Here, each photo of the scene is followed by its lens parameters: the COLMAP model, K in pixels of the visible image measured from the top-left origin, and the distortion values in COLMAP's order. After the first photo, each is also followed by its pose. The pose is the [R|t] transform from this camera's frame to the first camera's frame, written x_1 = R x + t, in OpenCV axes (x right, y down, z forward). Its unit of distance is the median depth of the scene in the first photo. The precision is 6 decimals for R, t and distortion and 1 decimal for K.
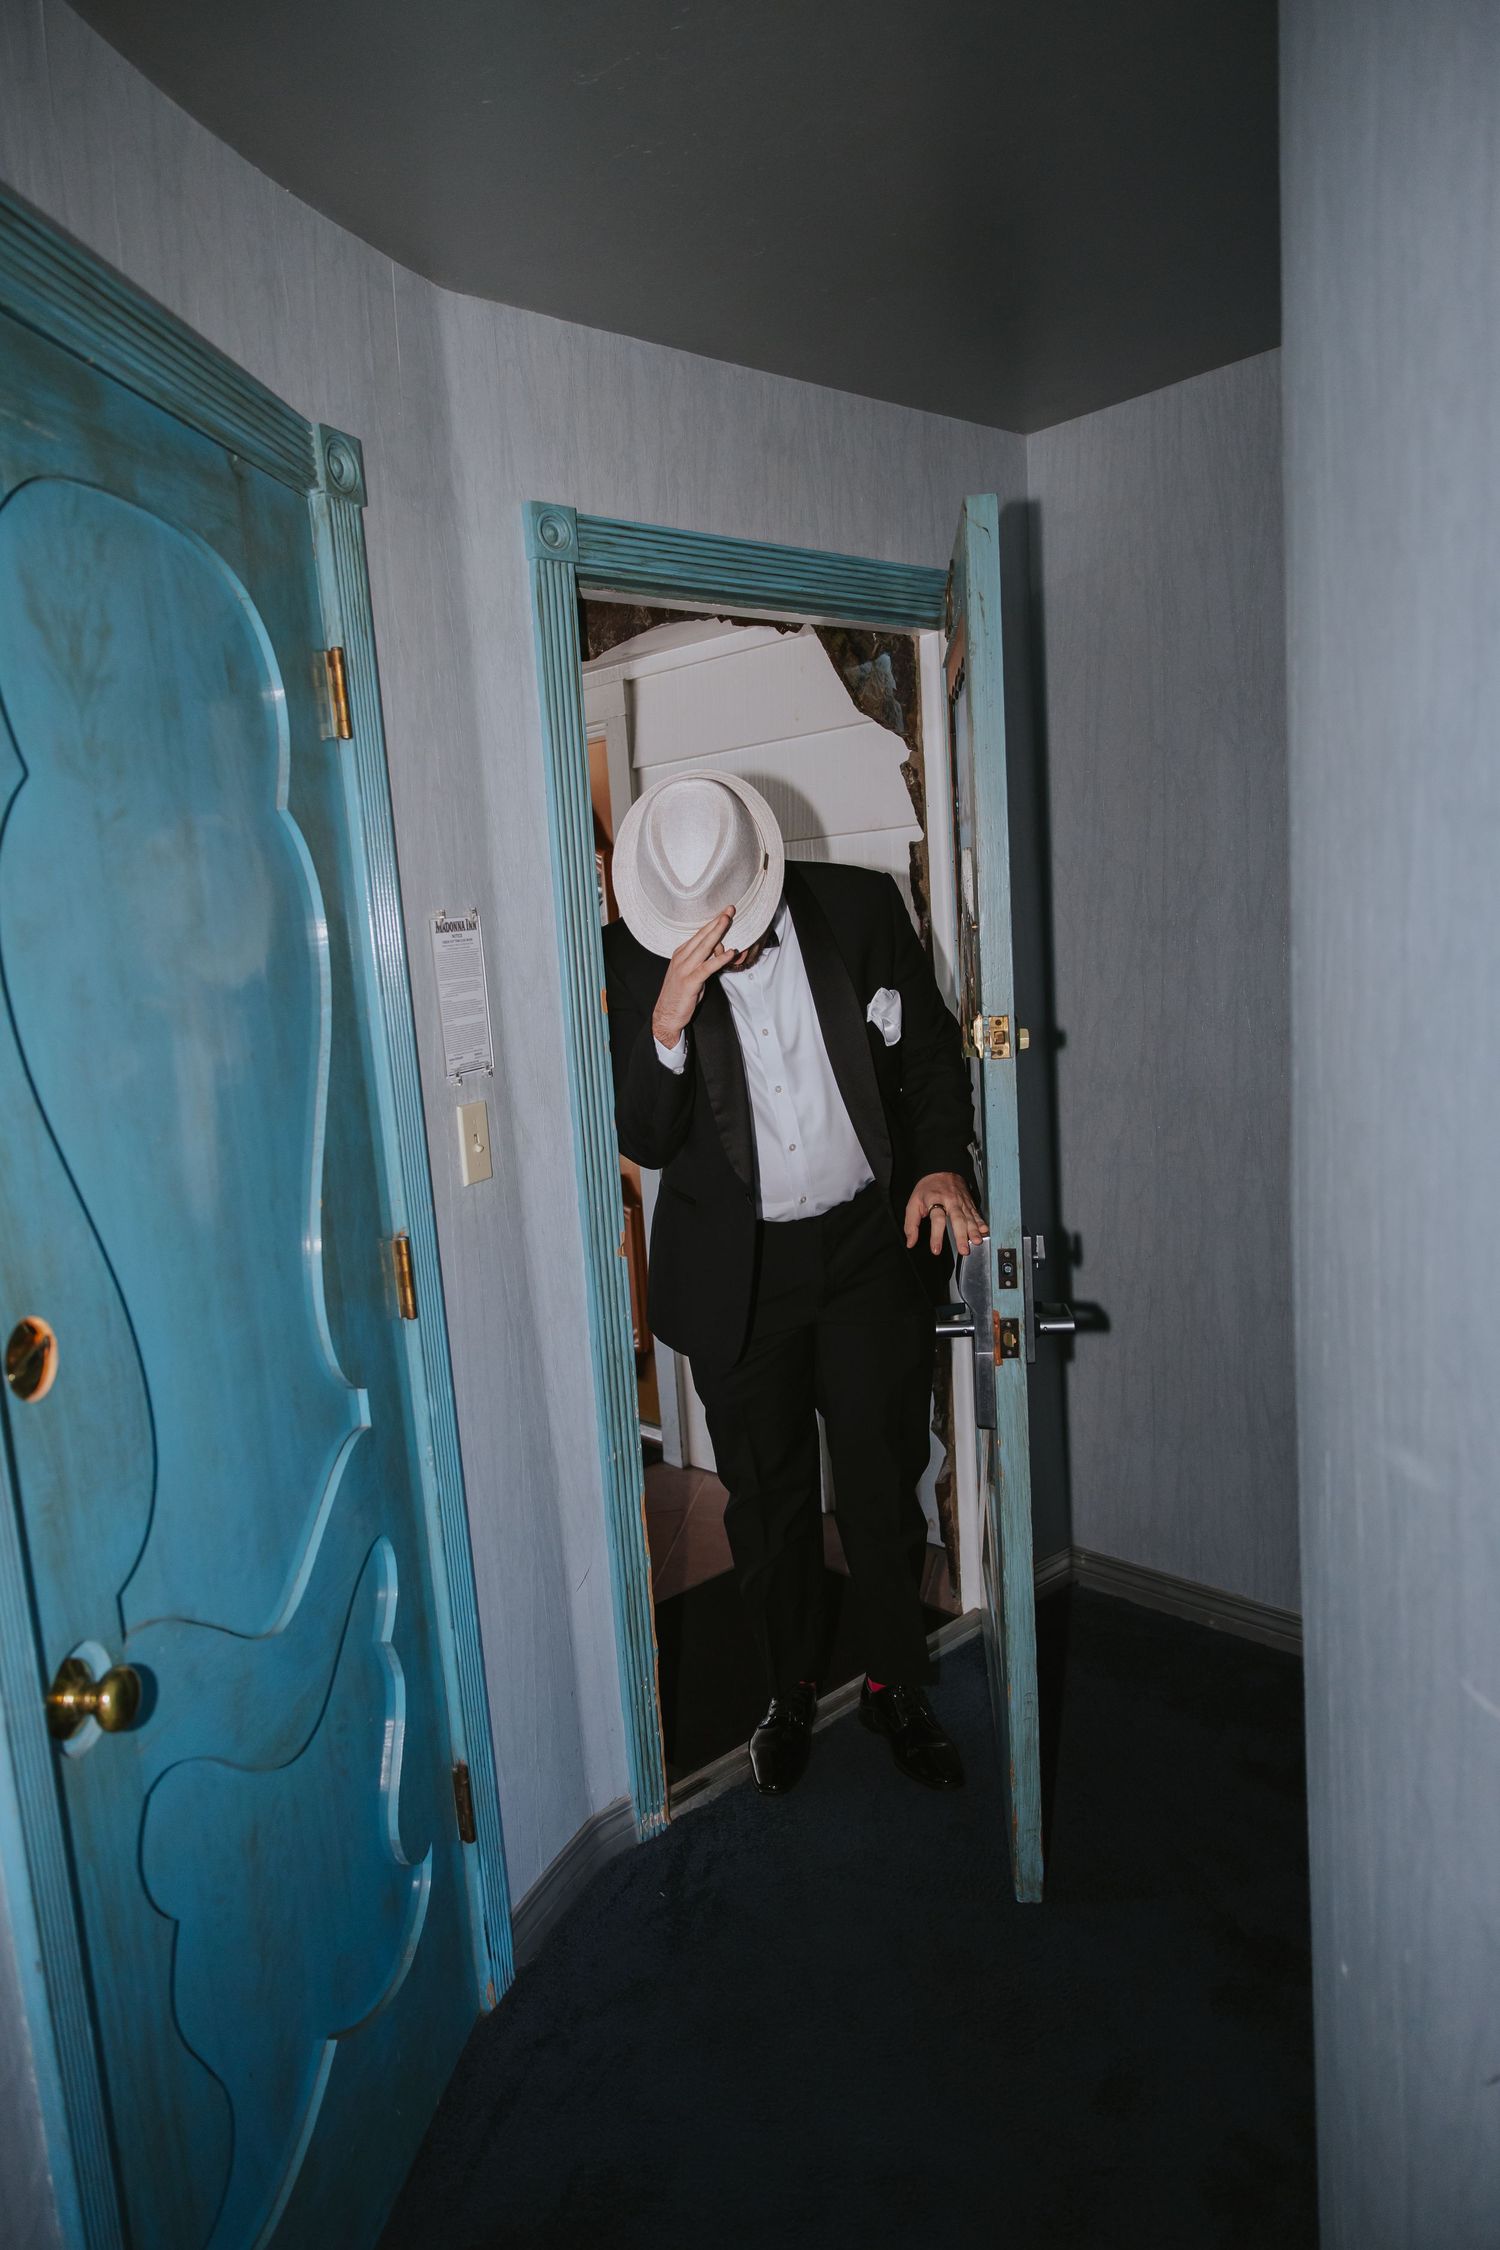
lens RADIAL K [[1504.0, 0, 748.5], [0, 1504.0, 1126.8], [0, 0, 1]] dist [0.010200, -0.002918]
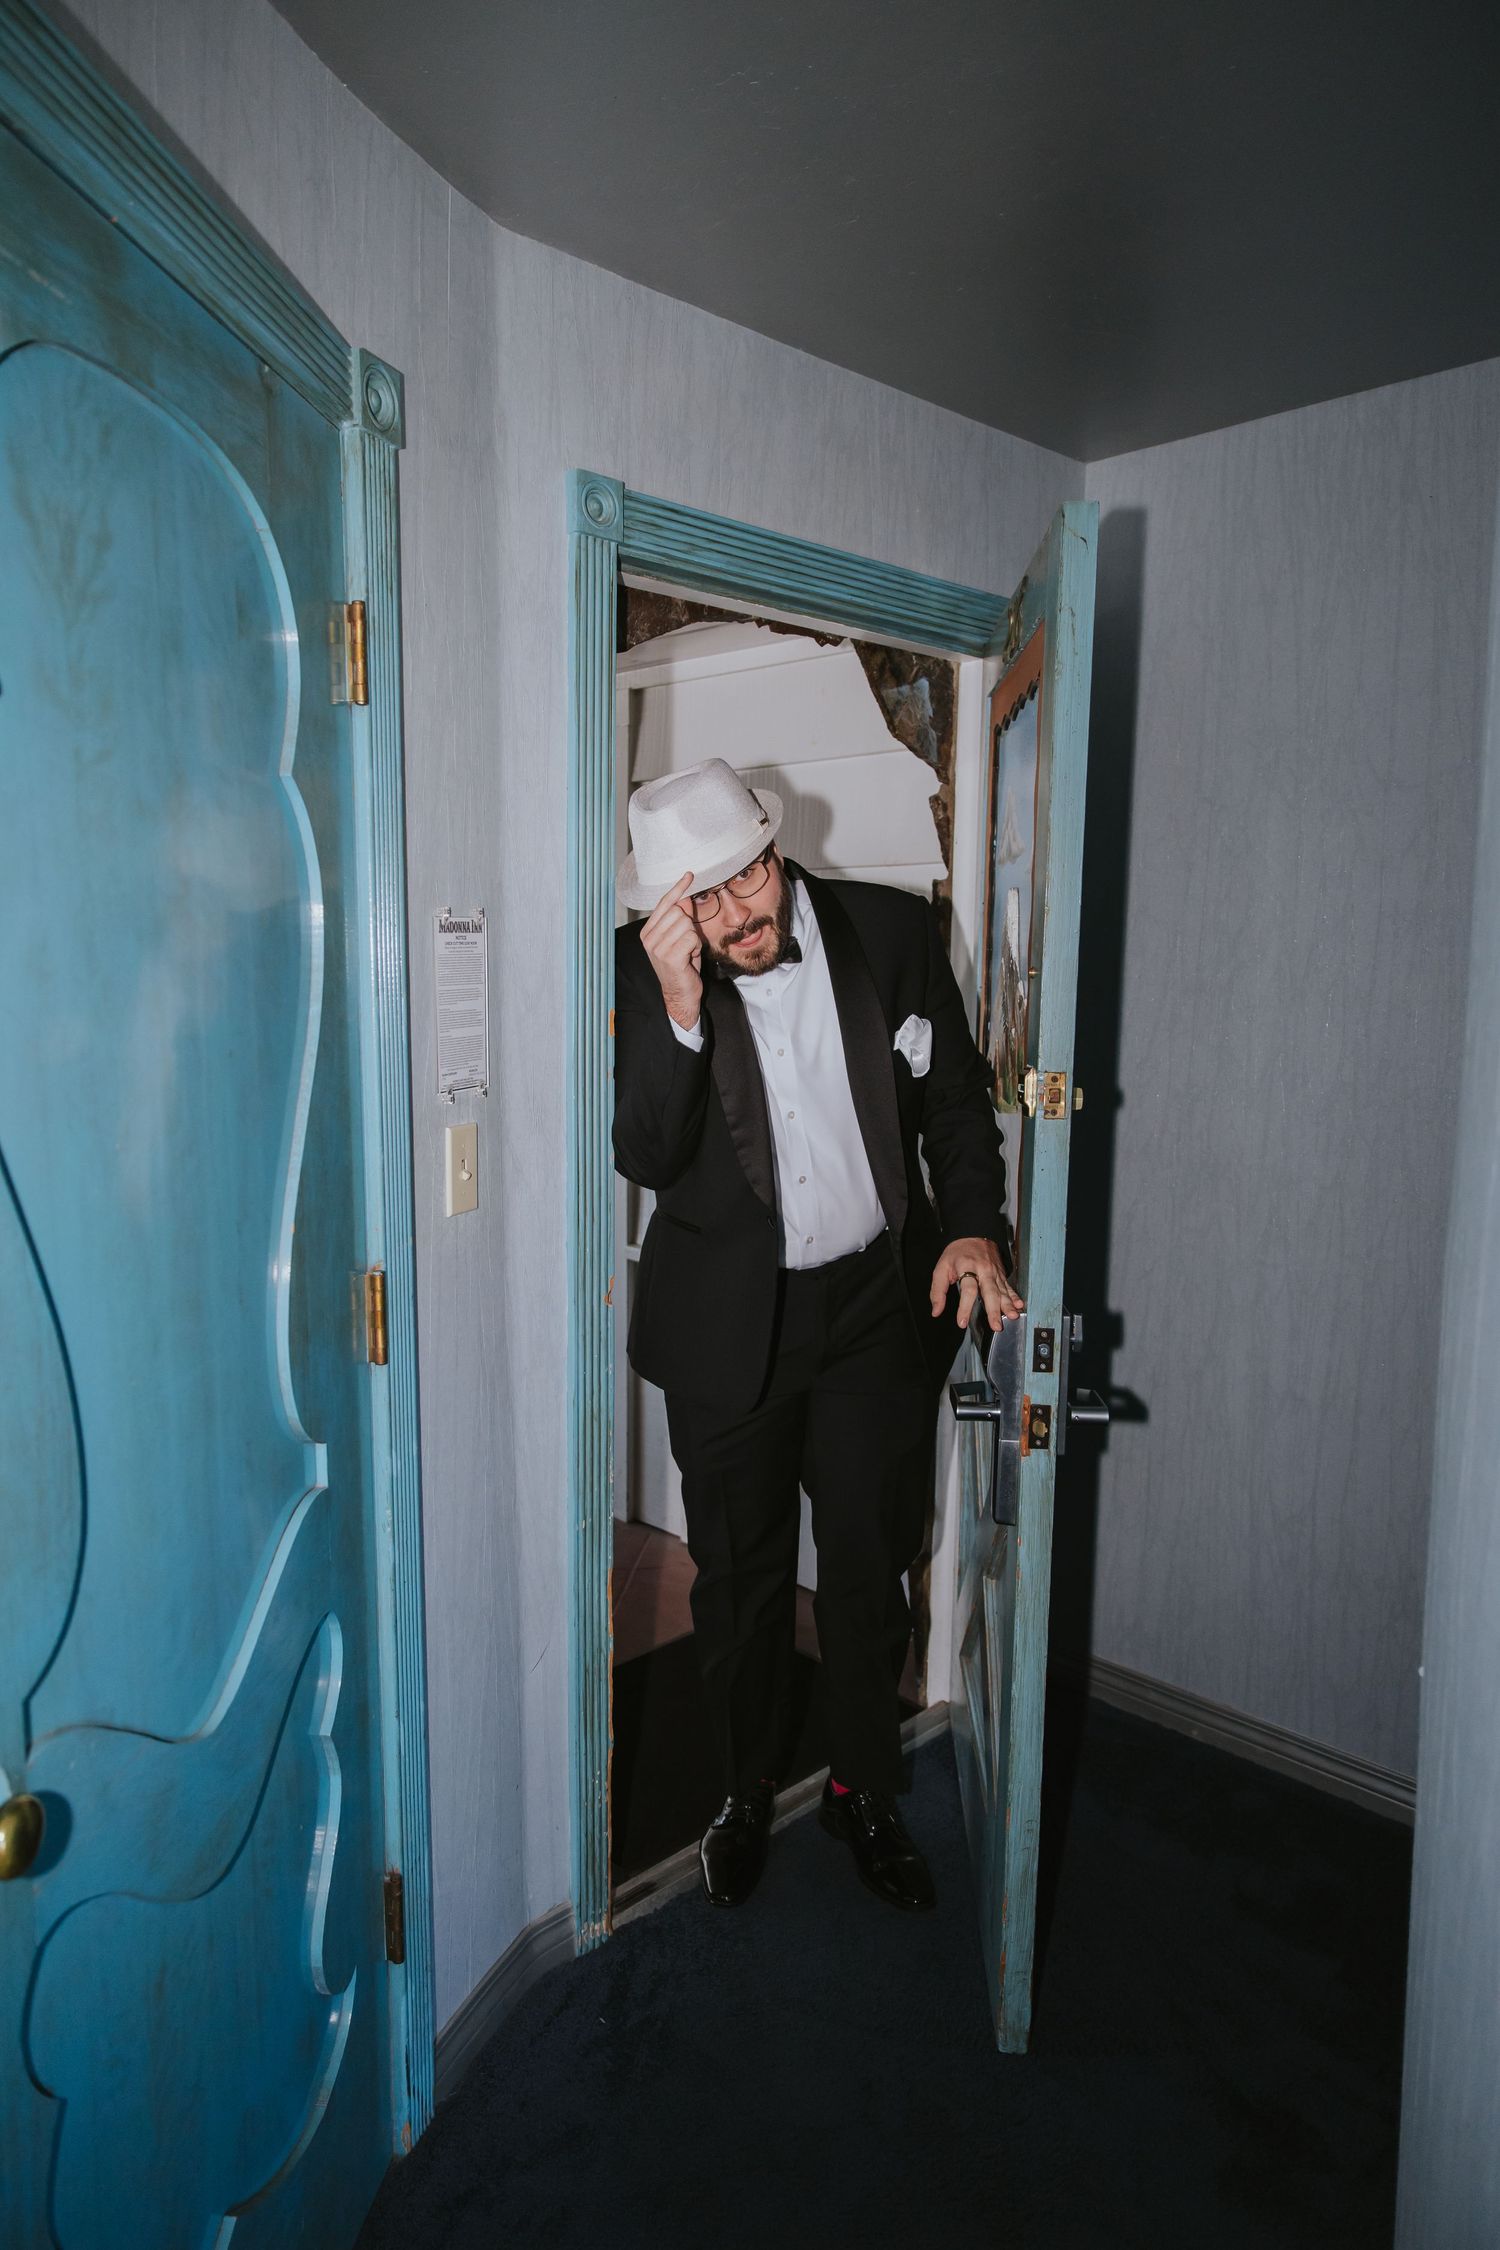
lens RADIAL K [[1504.0, 0, 751.1], [0, 1504.0, 1127.8], [0, 0, 1]] dist [0.010200, -0.002918]
pose [[0.996341, 0.073063, 0.044353, -0.053971], [-0.072010, 0.997093, -0.024902, -0.004037], [-0.046043, 0.021617, 0.998706, 0.100809]]
